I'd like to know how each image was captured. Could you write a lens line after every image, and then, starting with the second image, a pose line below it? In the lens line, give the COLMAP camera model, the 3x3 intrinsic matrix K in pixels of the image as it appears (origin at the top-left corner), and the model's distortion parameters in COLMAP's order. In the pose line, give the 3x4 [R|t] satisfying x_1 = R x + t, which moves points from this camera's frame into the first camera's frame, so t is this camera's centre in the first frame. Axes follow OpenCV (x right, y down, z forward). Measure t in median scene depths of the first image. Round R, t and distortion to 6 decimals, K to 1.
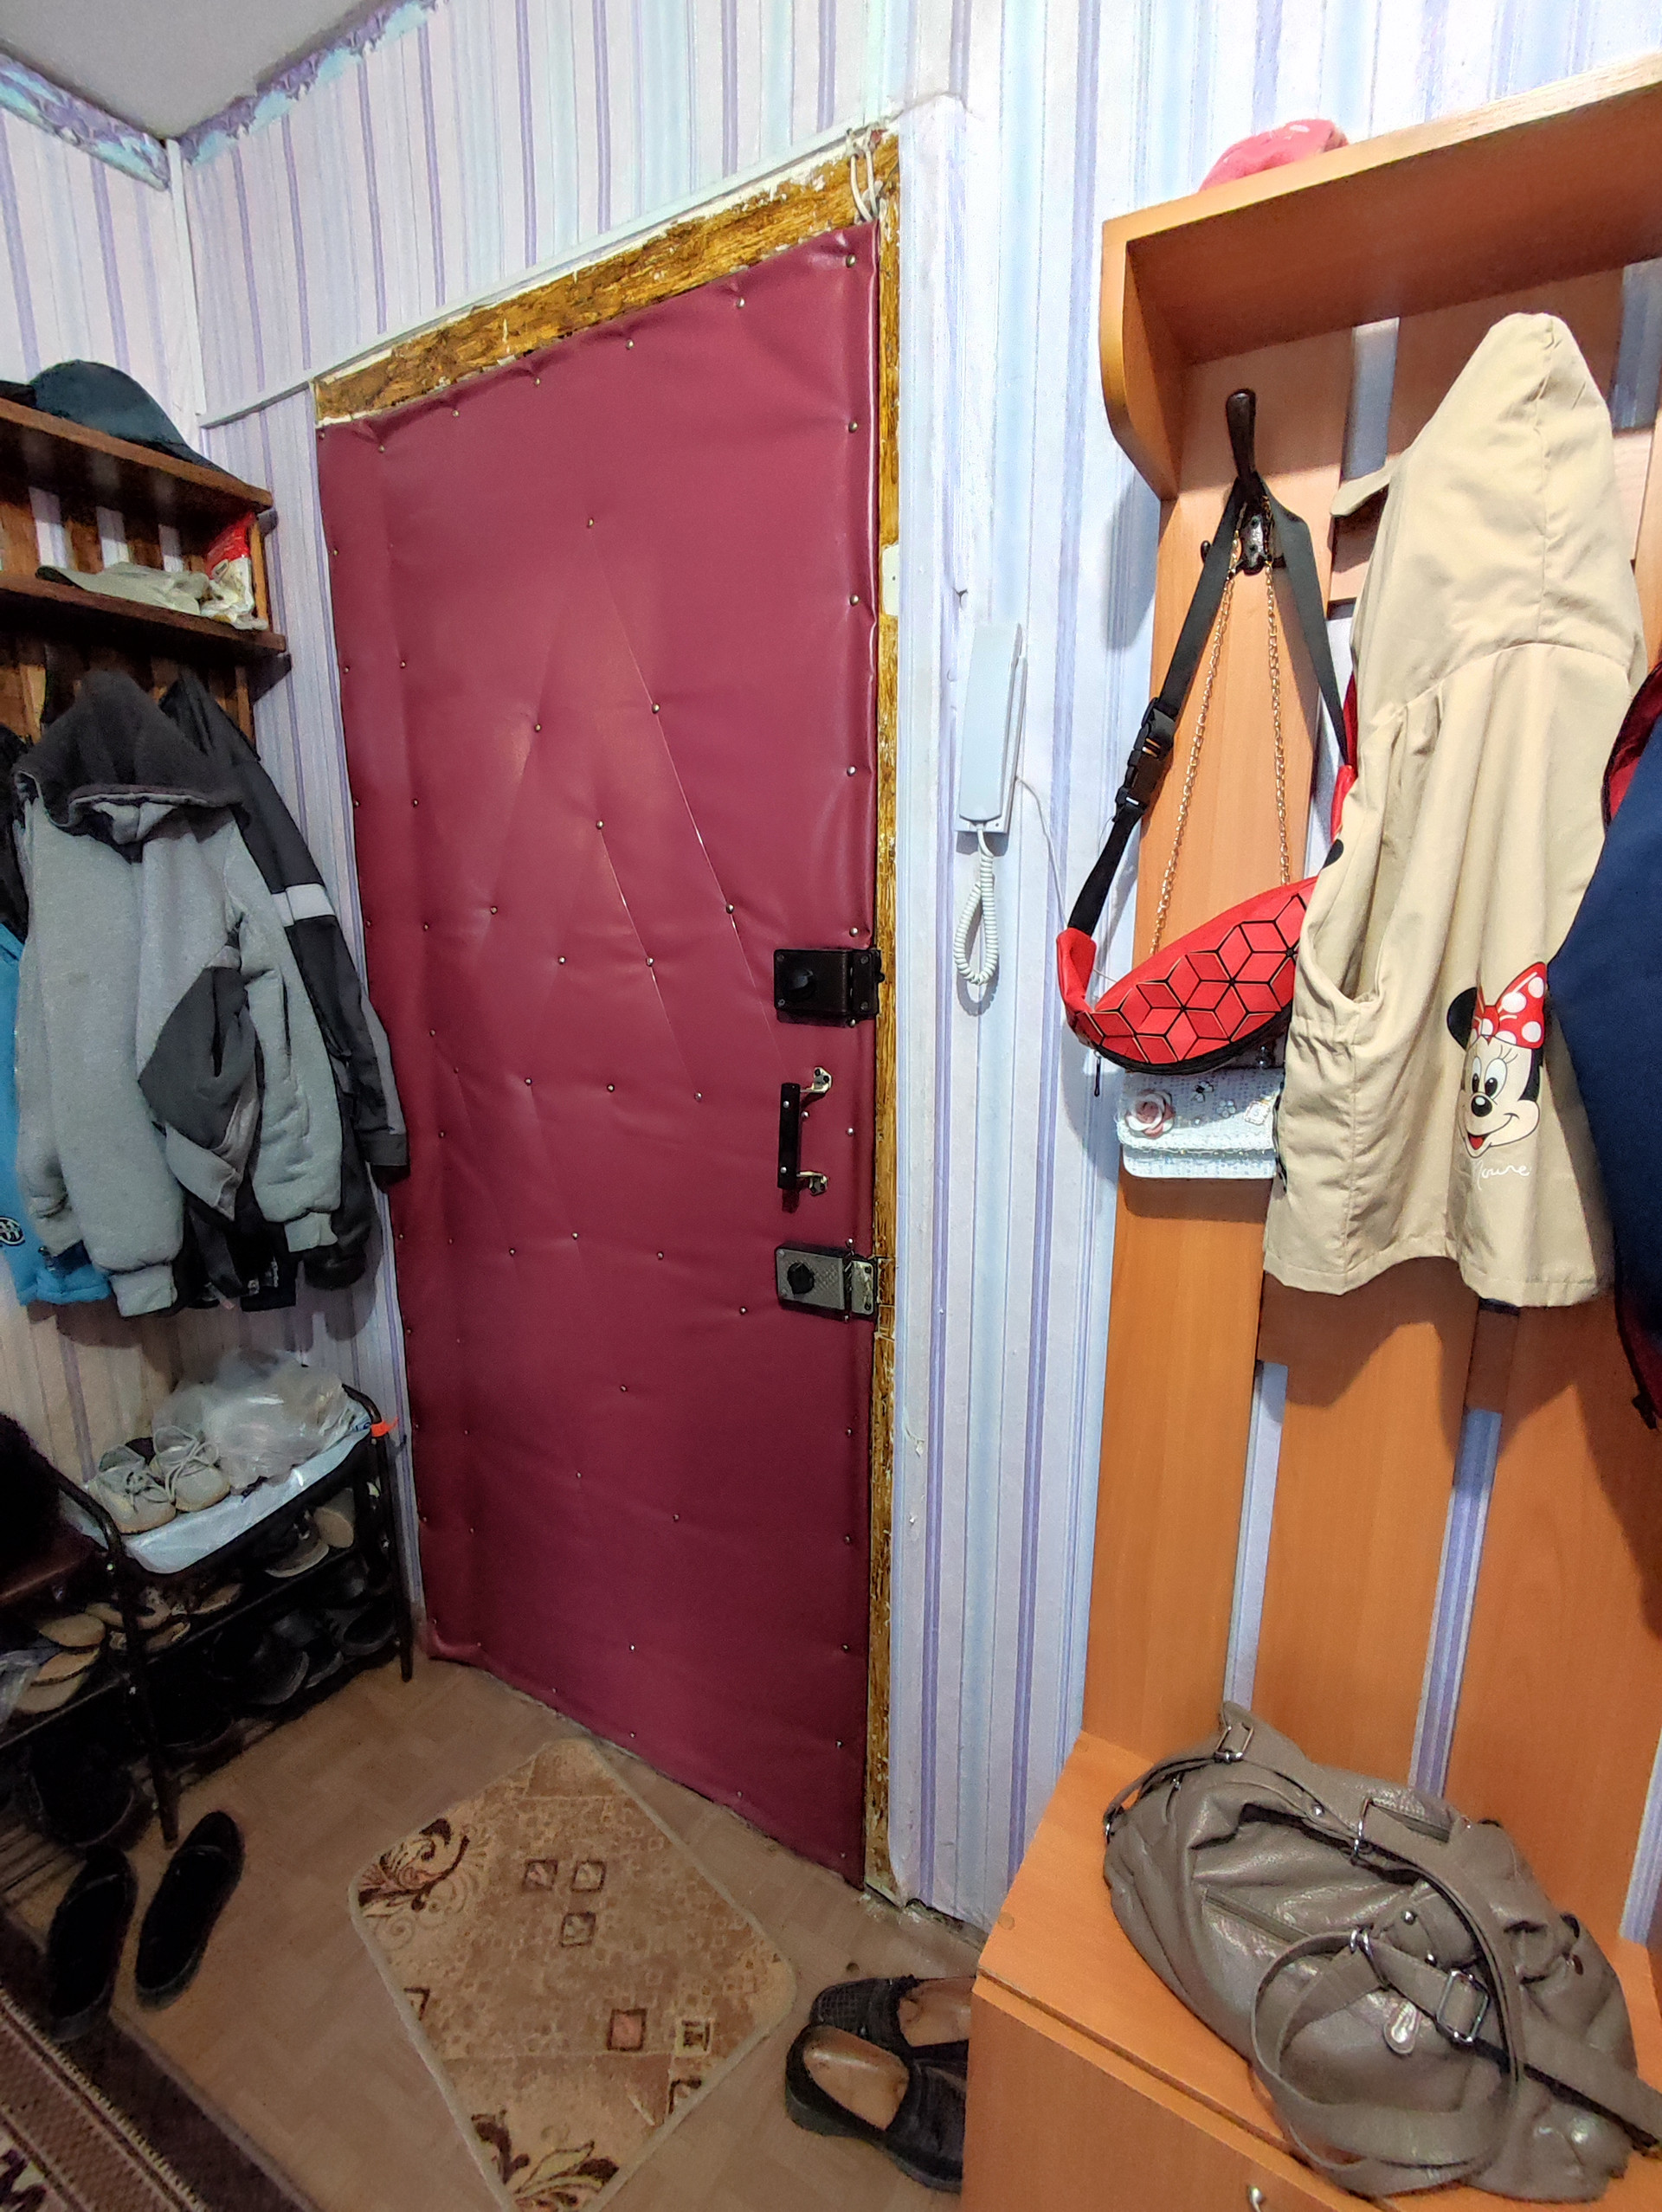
lens RADIAL K [[981.0, 0, 832.9], [0, 981.0, 1108.8], [0, 0, 1]] dist [-0.006329, 0.000057]
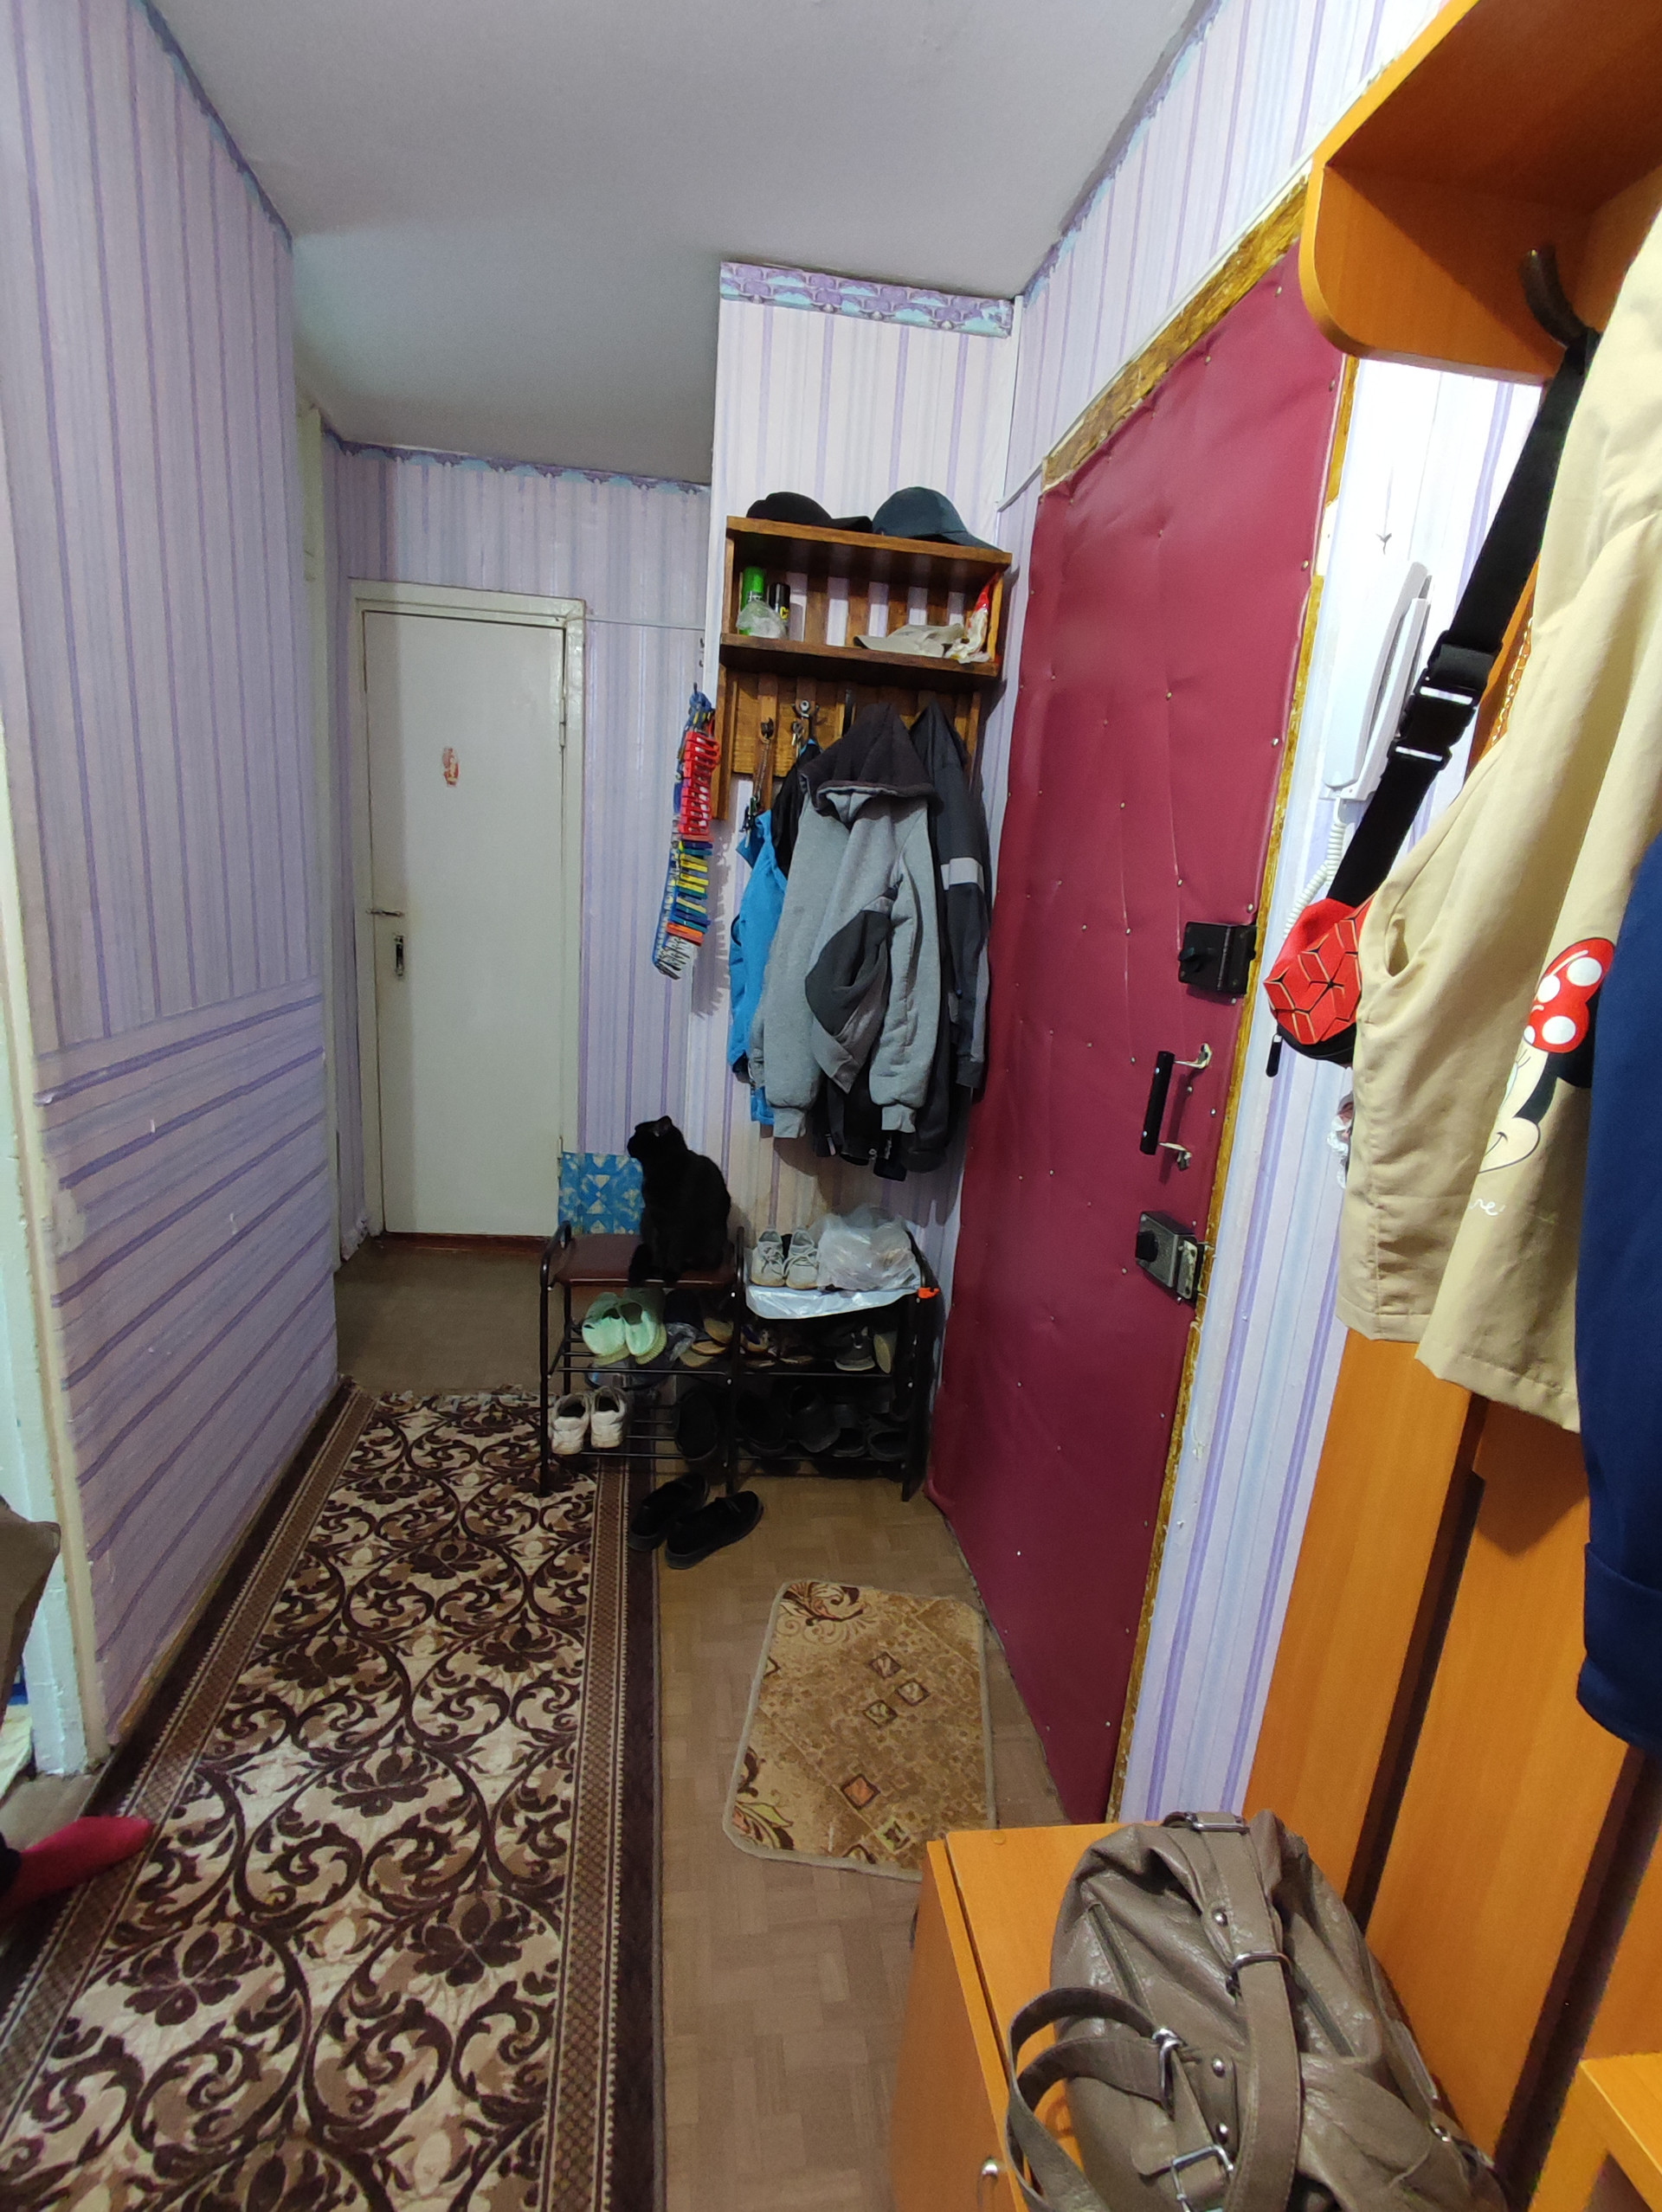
lens RADIAL K [[981.0, 0, 817.2], [0, 981.0, 1105.1], [0, 0, 1]] dist [-0.006329, 0.000057]
pose [[0.632459, 0.217469, -0.743440, 0.401894], [-0.229404, 0.969310, 0.088382, 0.016939], [0.739844, 0.114651, 0.662937, 0.046300]]
